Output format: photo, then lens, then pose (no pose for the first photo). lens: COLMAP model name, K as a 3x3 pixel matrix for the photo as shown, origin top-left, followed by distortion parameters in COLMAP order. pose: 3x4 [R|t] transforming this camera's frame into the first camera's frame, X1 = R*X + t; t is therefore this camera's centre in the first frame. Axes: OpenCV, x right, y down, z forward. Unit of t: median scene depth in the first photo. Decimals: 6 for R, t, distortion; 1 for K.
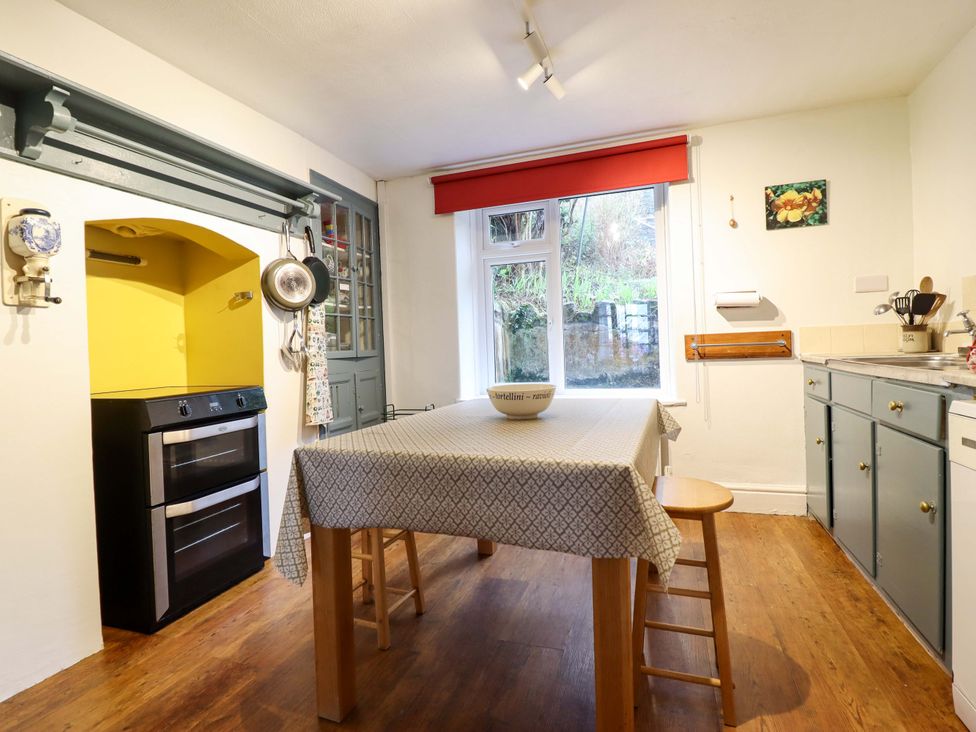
lens RADIAL K [[501.2, 0, 487.1], [0, 501.2, 353.1], [0, 0, 1]] dist [-0.000458, -0.014614]
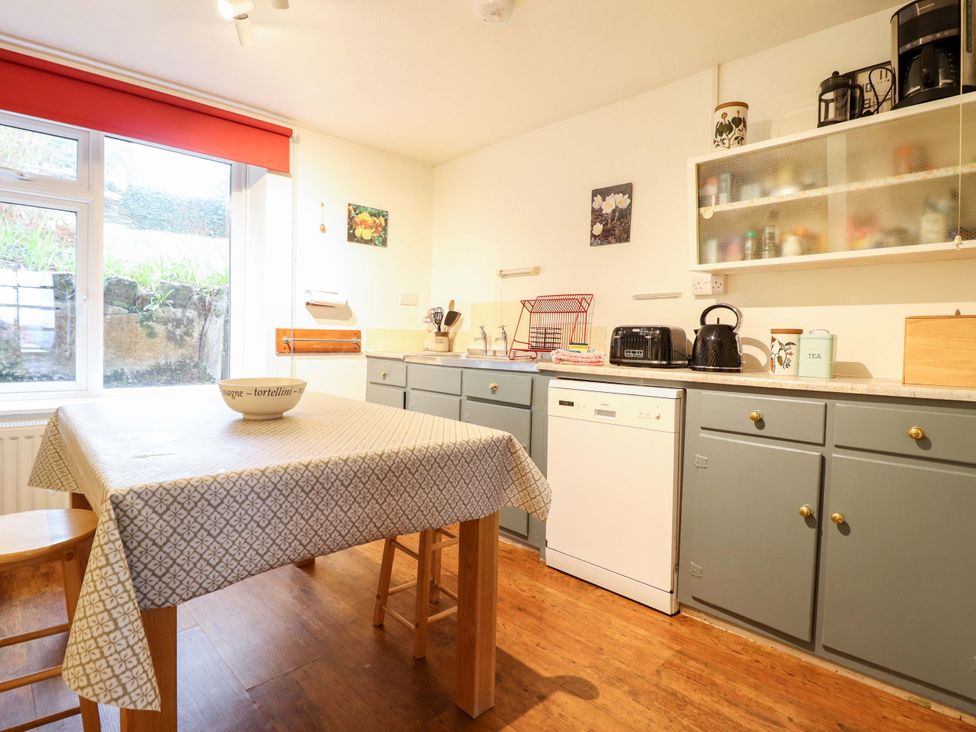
lens RADIAL K [[522.1, 0, 487.8], [0, 522.1, 351.4], [0, 0, 1]] dist [0.001500, -0.014707]
pose [[0.450667, 0.024129, 0.892366, -0.357443], [-0.027694, 0.999531, -0.013041, 0.012338], [-0.892262, -0.018836, 0.451124, 0.174048]]
